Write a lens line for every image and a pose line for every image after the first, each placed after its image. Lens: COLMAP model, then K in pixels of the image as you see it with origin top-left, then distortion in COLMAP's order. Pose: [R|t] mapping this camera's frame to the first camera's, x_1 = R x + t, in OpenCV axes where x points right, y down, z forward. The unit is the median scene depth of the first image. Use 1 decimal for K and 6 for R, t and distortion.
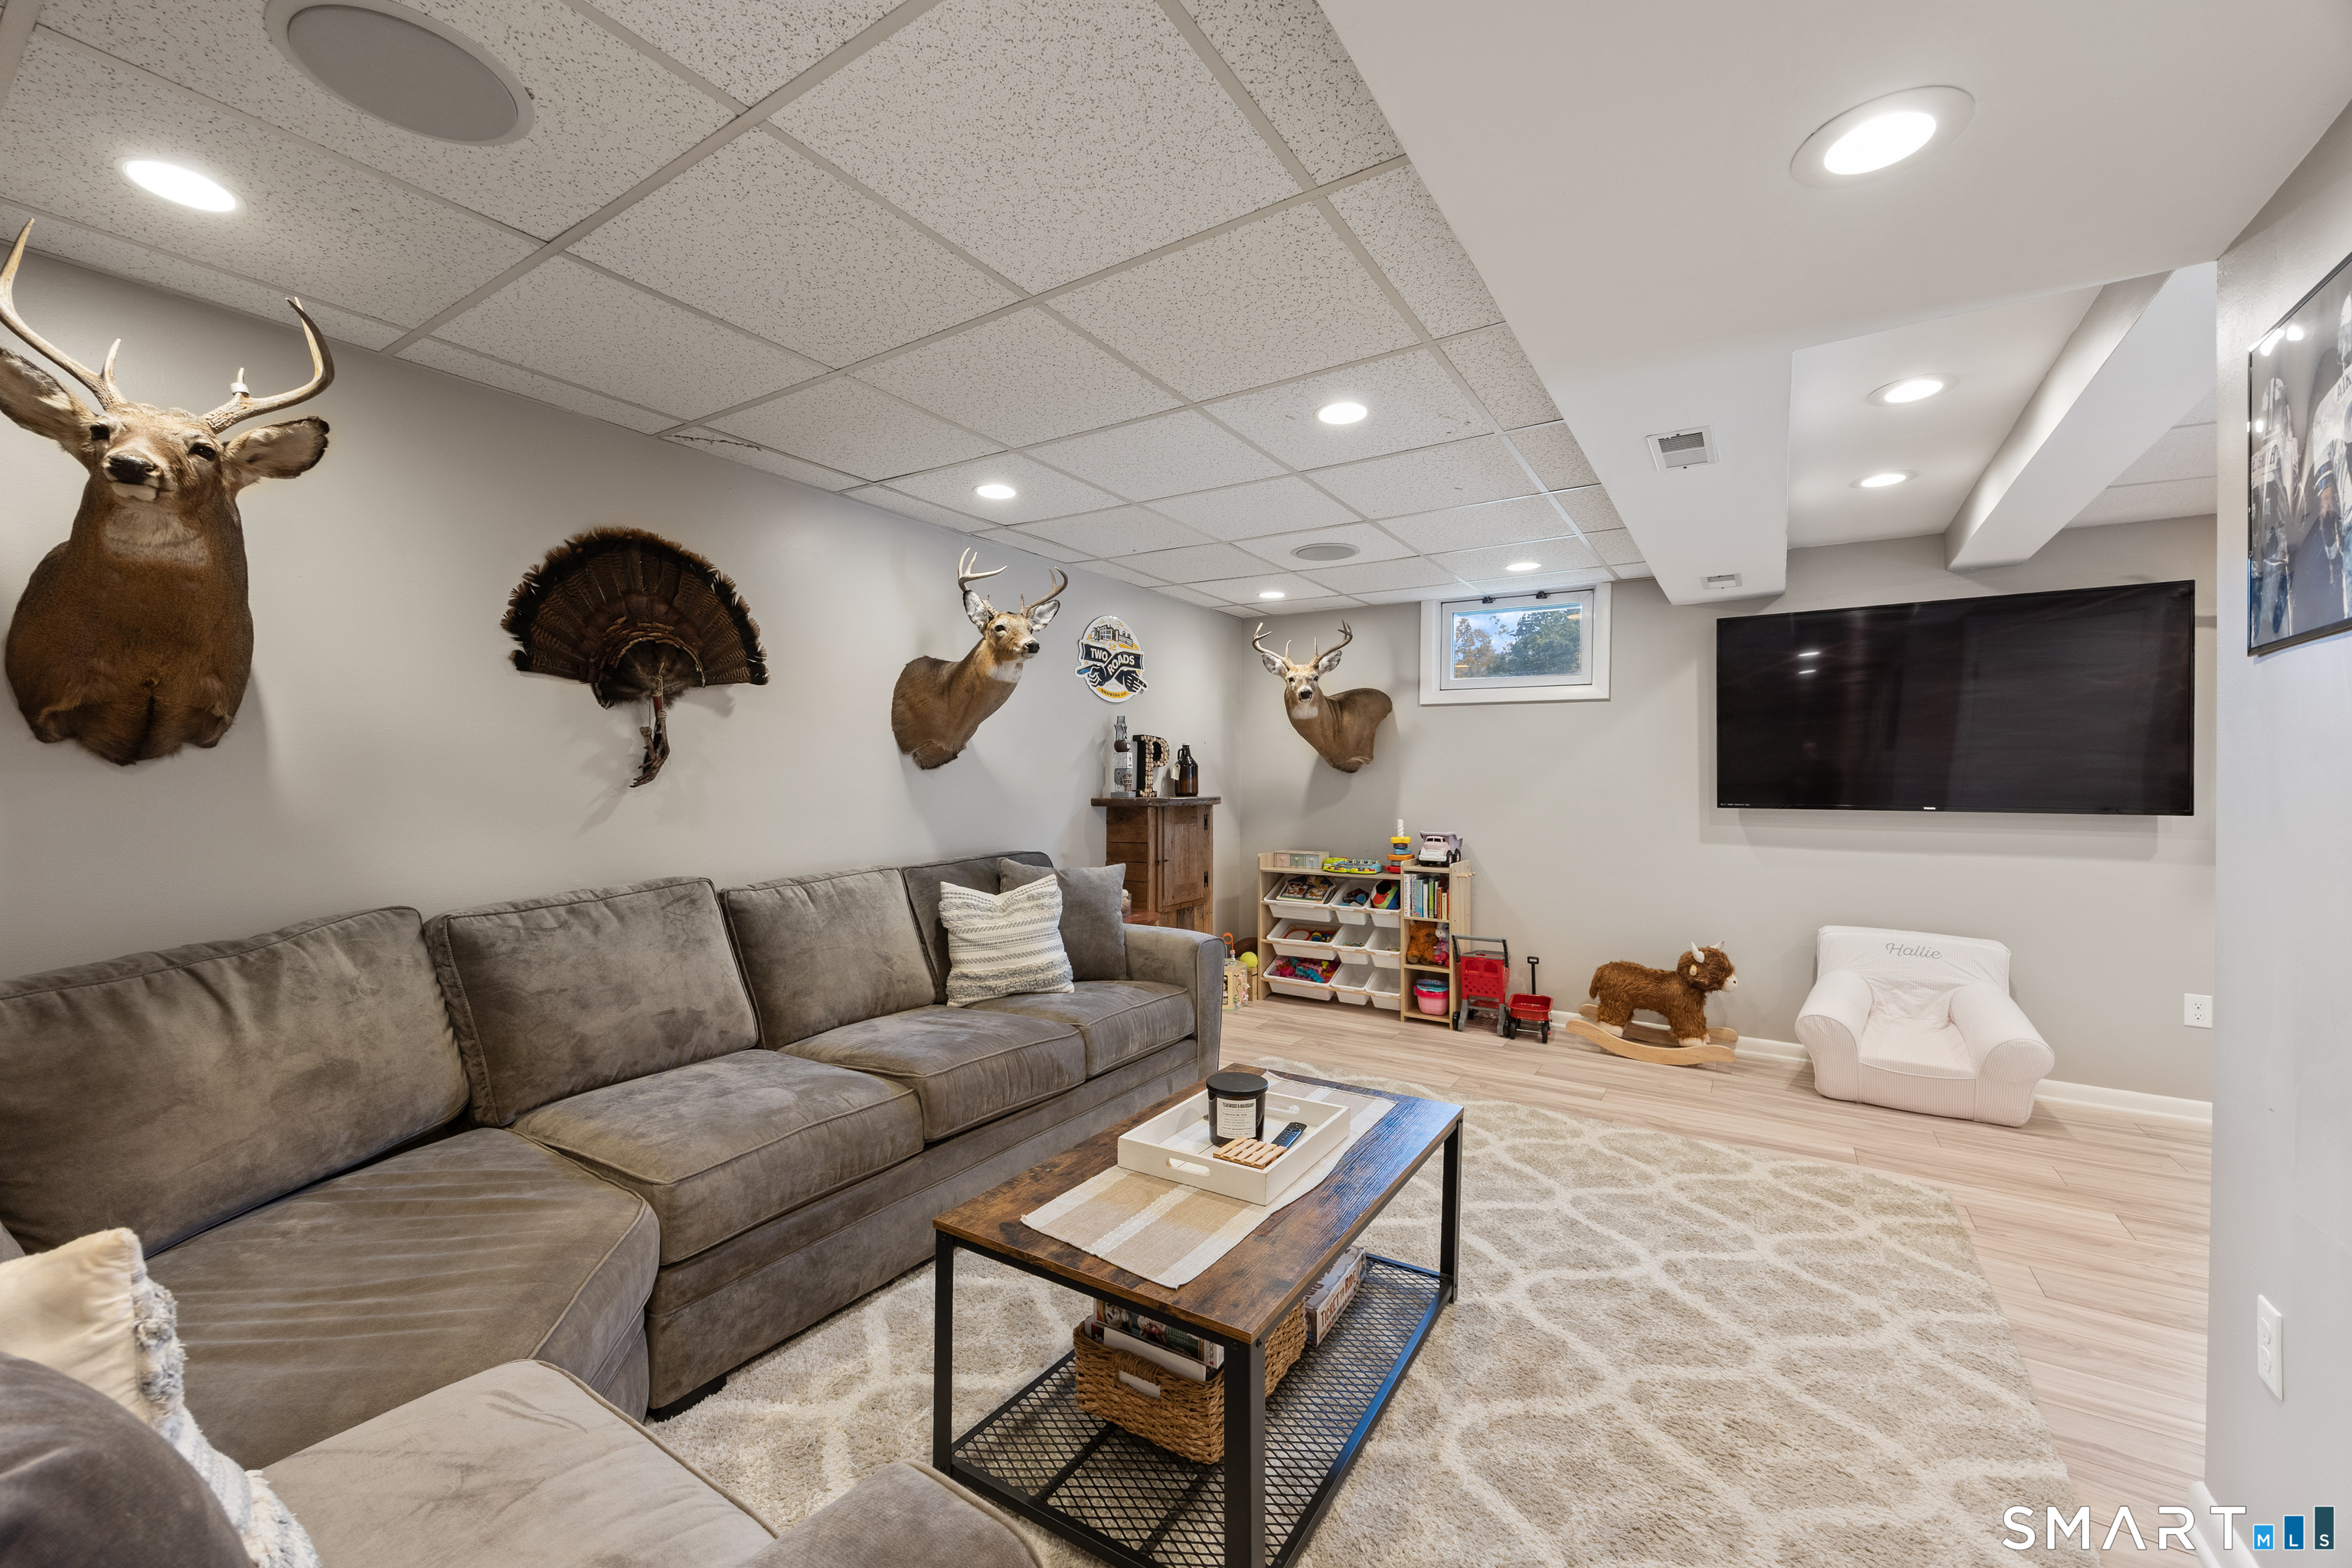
lens RADIAL K [[909.1, 0, 1177.1], [0, 909.1, 775.3], [0, 0, 1]] dist [0.002076, 0.000265]
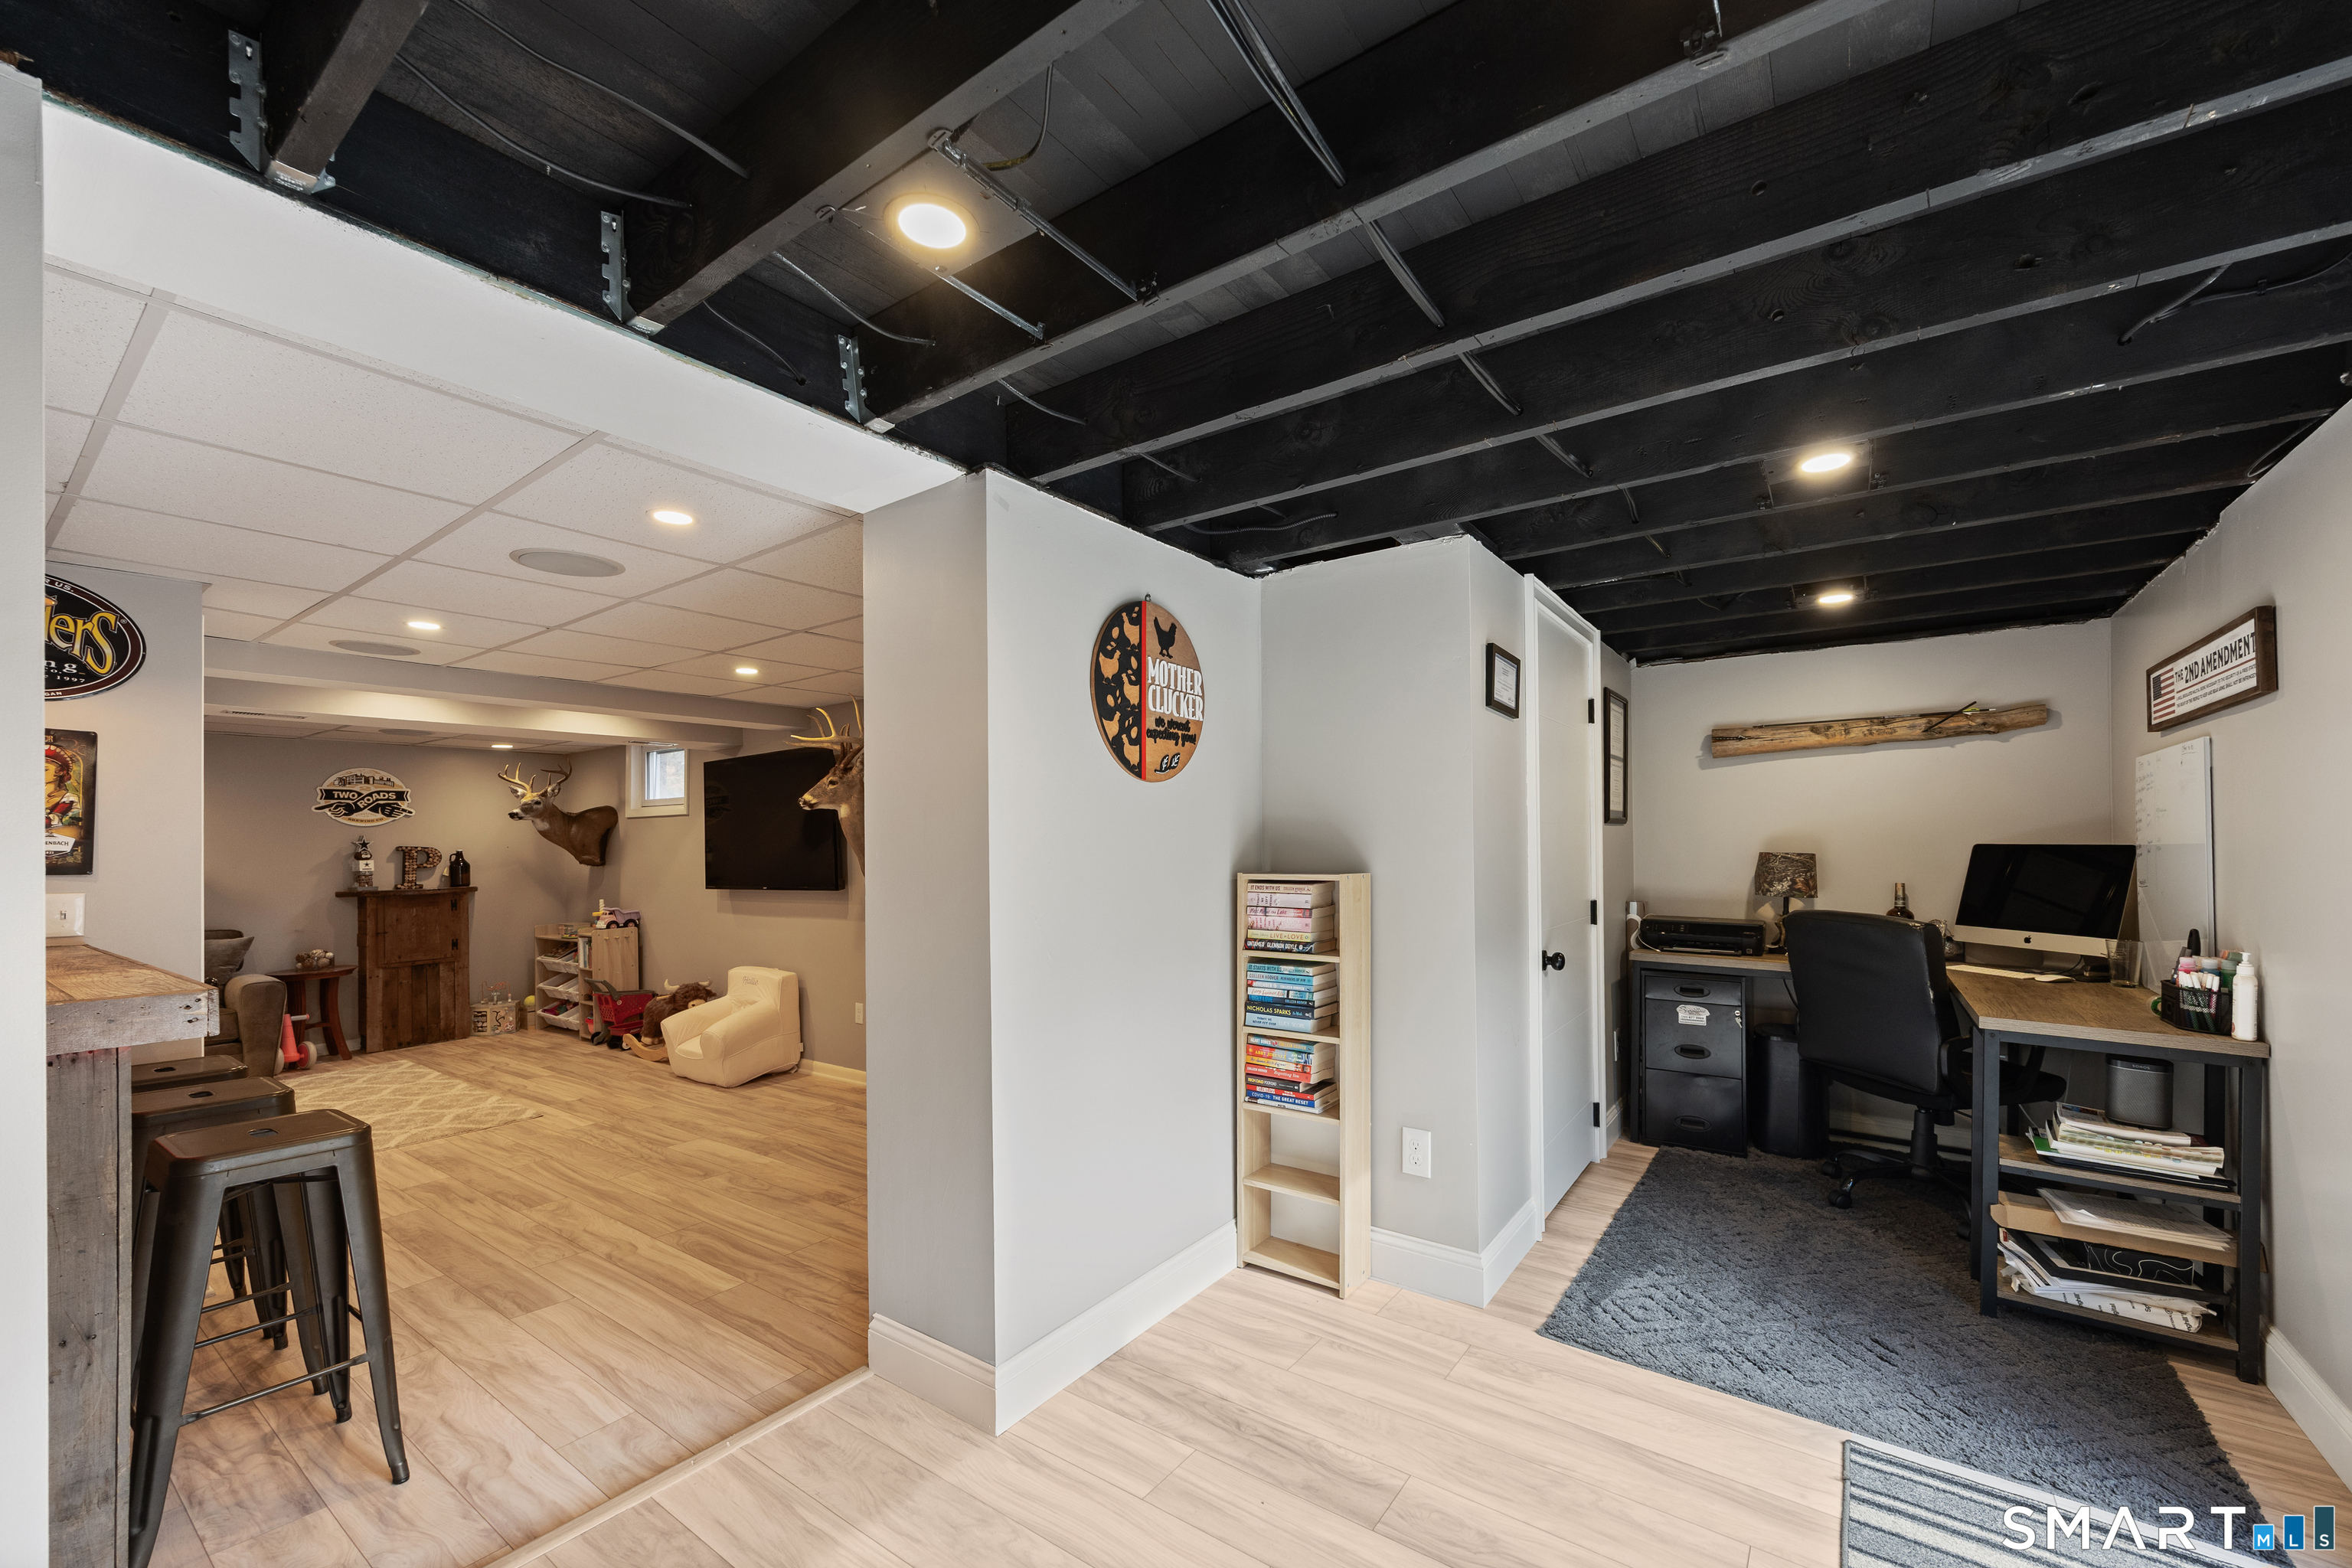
lens RADIAL K [[909.1, 0, 1172.0], [0, 909.1, 838.6], [0, 0, 1]] dist [0.002076, 0.000265]
pose [[0.999155, -0.026176, -0.031677, 1.255753], [0.026278, 0.999651, 0.002809, -0.029549], [0.031593, -0.003639, 0.999494, -0.423884]]
